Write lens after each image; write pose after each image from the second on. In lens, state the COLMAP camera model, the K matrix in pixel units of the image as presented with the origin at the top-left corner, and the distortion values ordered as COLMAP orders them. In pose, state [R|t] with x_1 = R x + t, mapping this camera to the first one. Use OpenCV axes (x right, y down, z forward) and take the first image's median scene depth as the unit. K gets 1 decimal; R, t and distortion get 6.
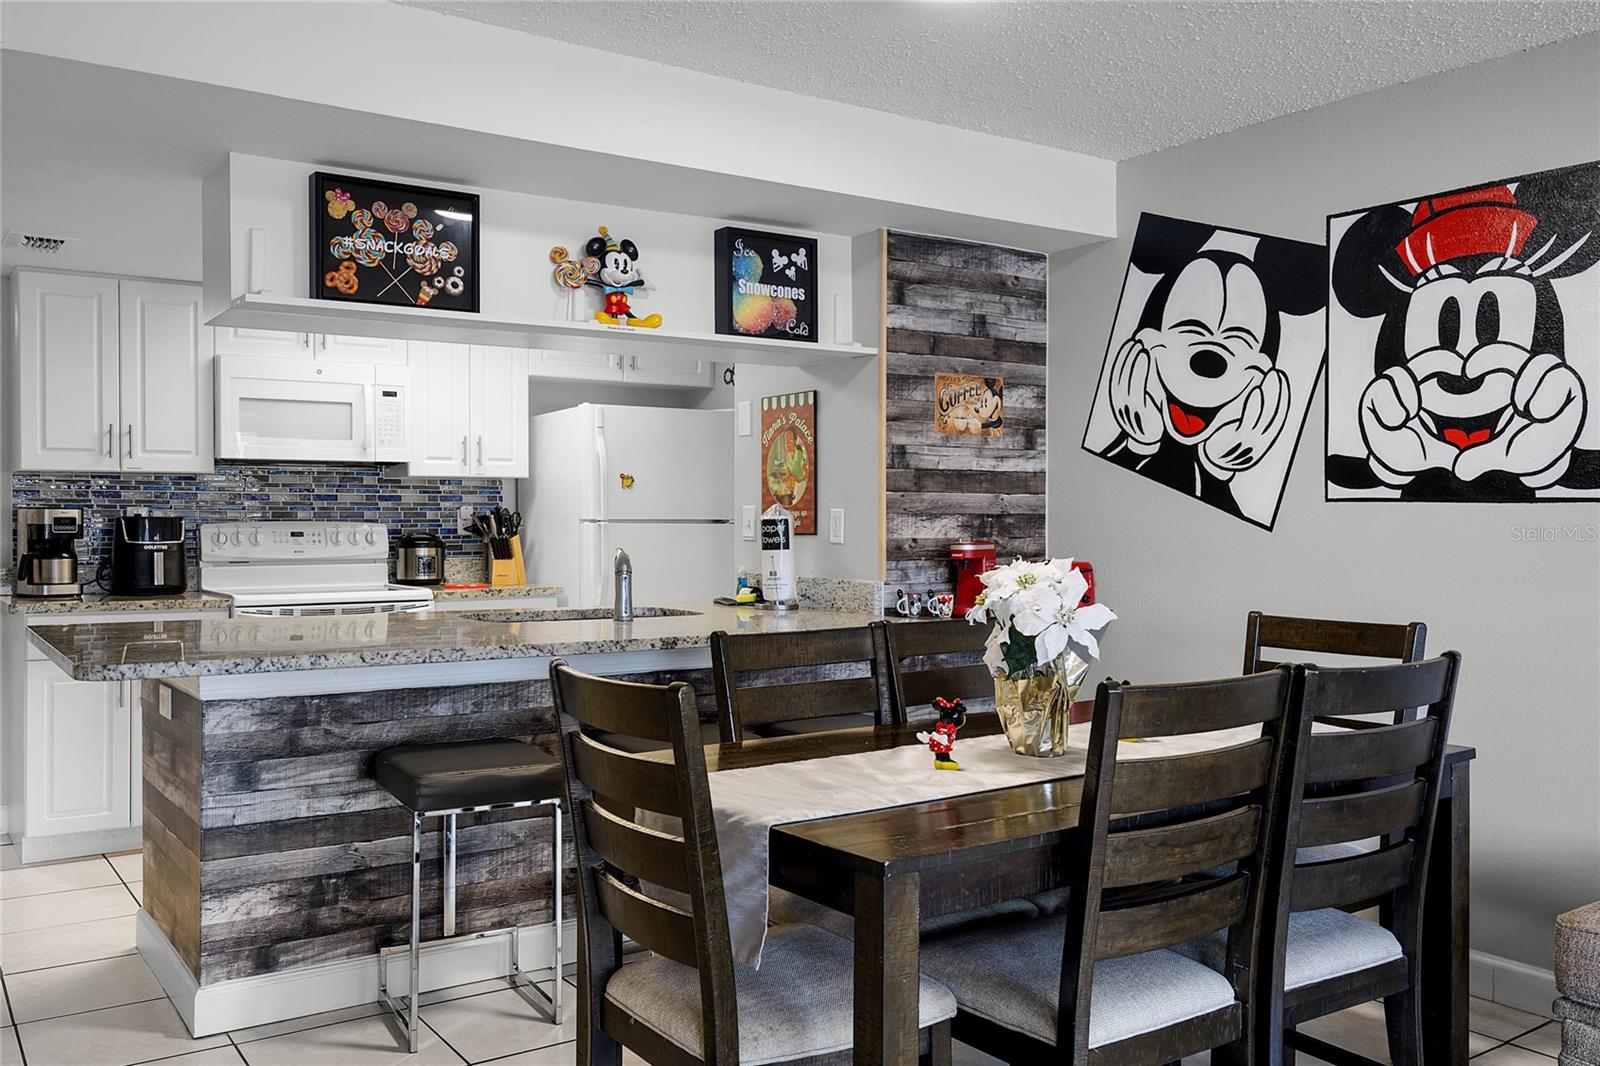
lens RADIAL K [[1347.1, 0, 788.9], [0, 1347.1, 528.6], [0, 0, 1]] dist [-0.019624, 0.029832]
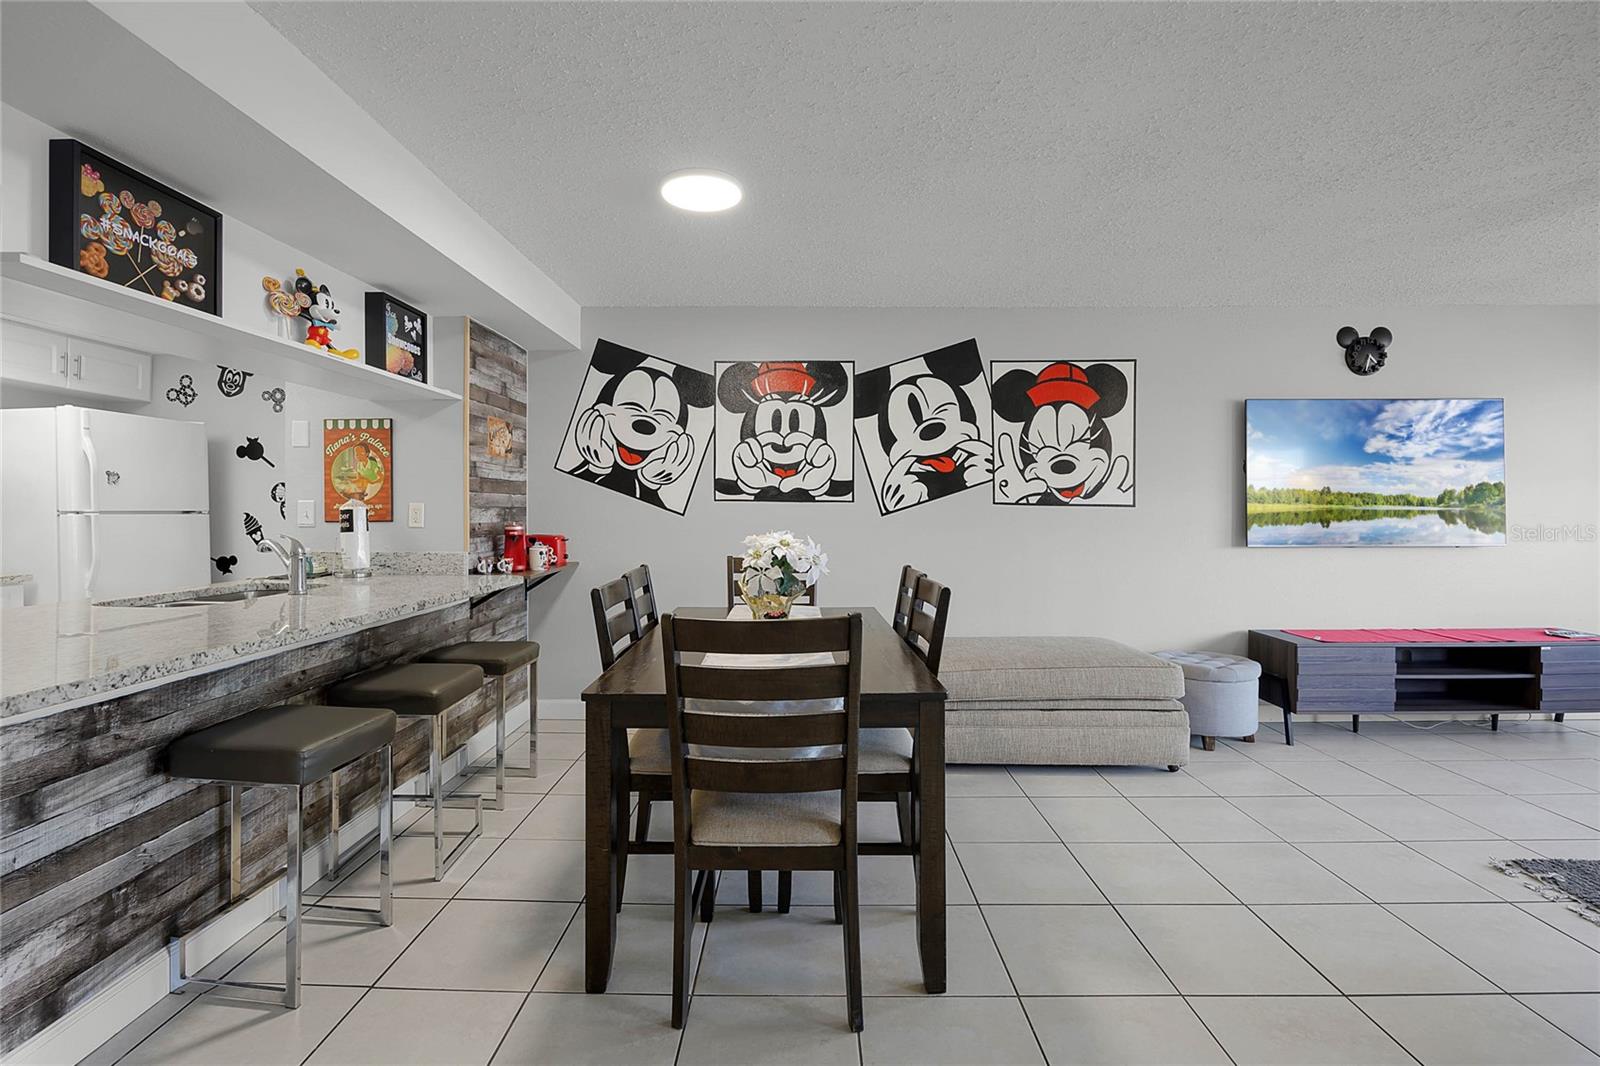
lens RADIAL K [[706.8, 0, 794.6], [0, 706.8, 511.6], [0, 0, 1]] dist [-0.016466, 0.001307]
pose [[0.578100, -0.004952, 0.815951, -0.366831], [0.007378, 0.999972, 0.000842, -0.003691], [-0.815933, 0.005533, 0.578120, 0.255503]]
